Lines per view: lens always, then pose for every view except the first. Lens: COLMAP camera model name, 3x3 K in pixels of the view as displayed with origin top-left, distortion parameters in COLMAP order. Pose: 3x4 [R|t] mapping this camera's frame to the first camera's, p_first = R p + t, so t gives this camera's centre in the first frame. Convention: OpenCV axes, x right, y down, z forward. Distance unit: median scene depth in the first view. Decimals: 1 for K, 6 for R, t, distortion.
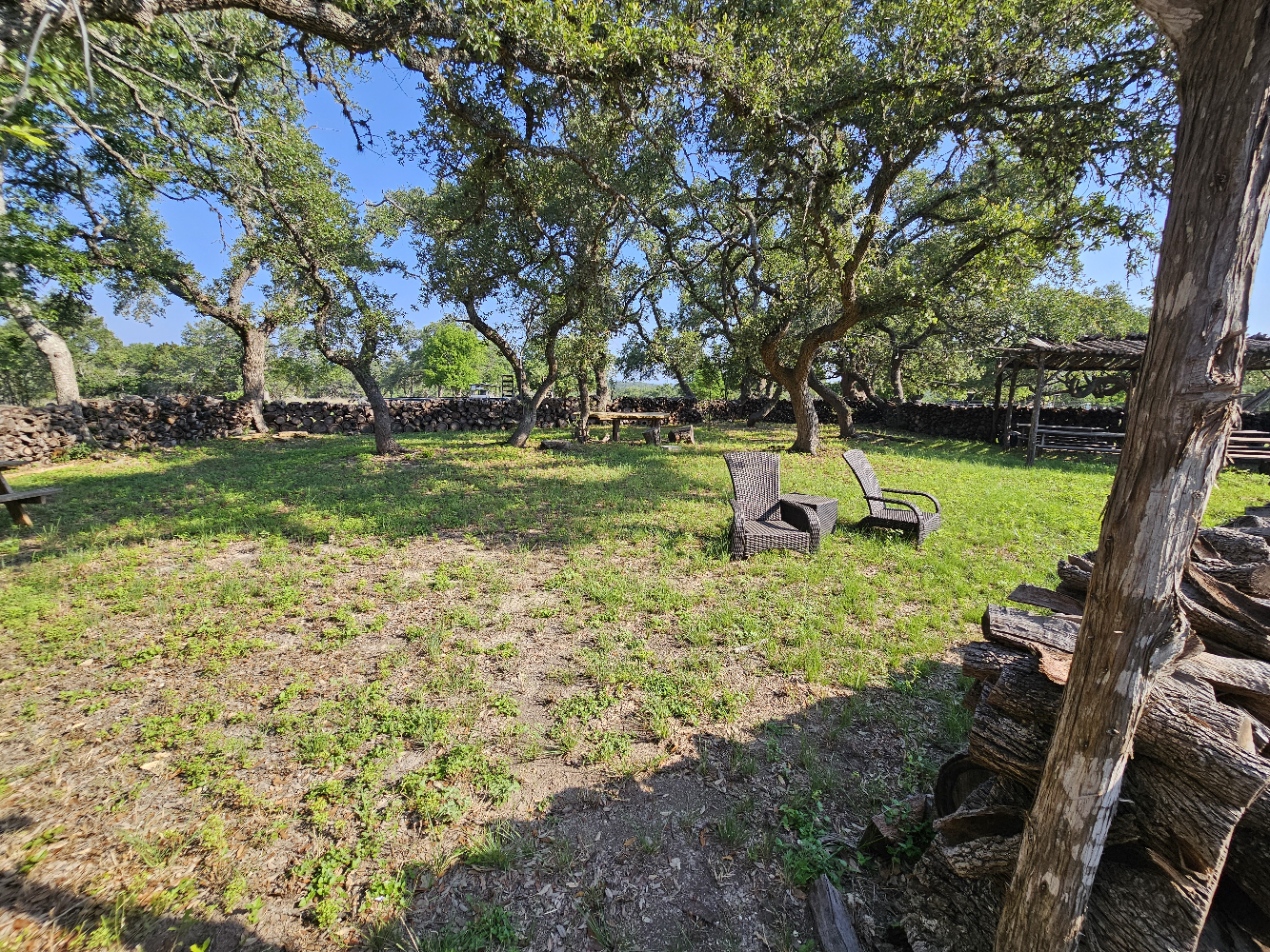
lens RADIAL K [[510.6, 0, 636.6], [0, 510.6, 475.0], [0, 0, 1]] dist [-0.001734, -0.000088]
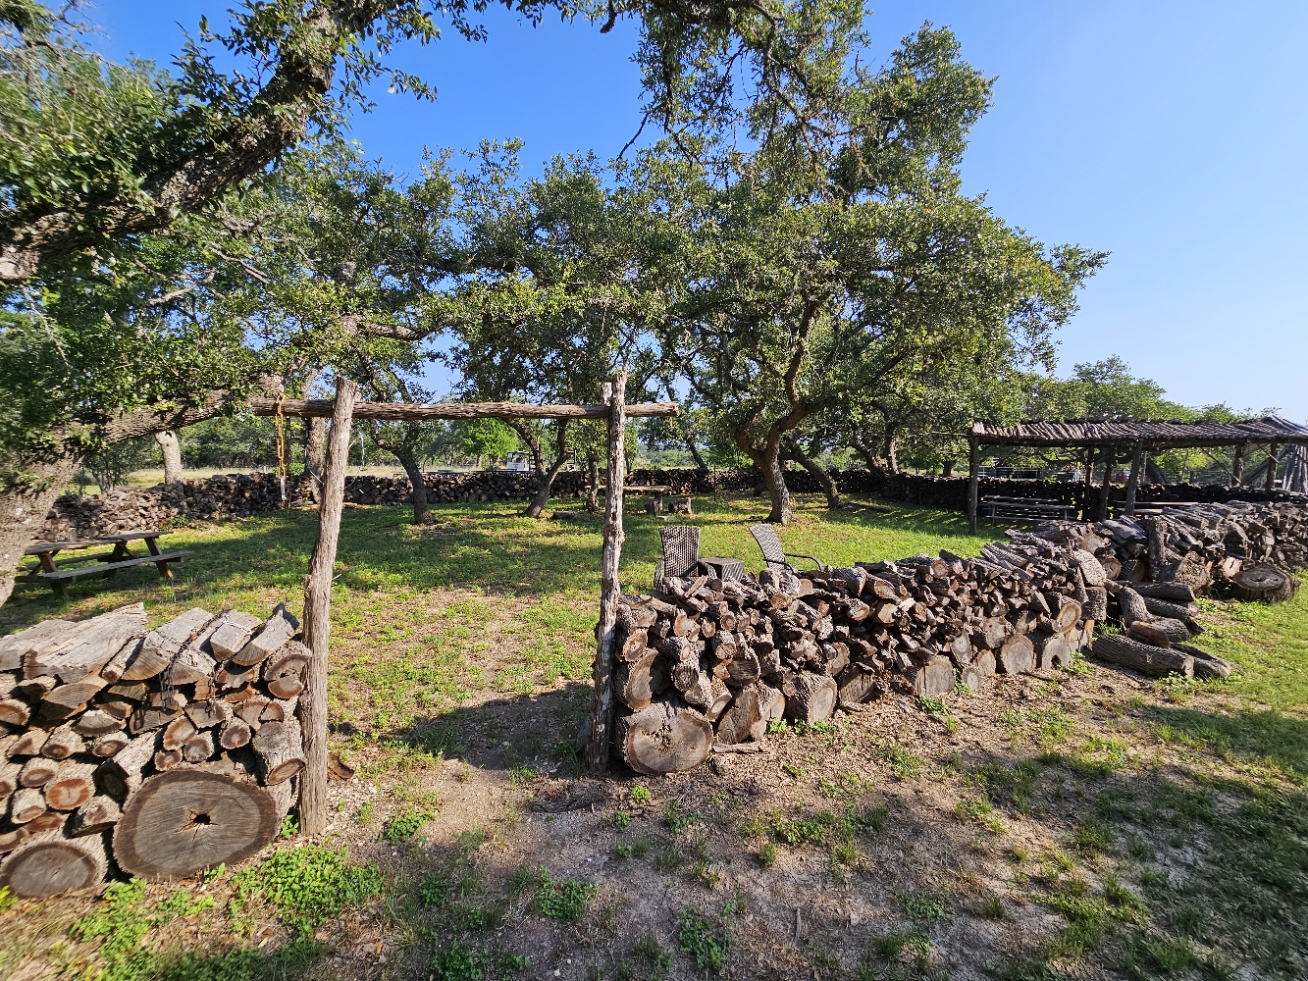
lens RADIAL K [[525.9, 0, 652.5], [0, 525.9, 491.7], [0, 0, 1]] dist [-0.001734, -0.000088]
pose [[0.998822, -0.002368, -0.048458, 0.103195], [-0.002104, 0.995754, -0.092029, -0.003555], [0.048470, 0.092023, 0.994577, -0.196893]]
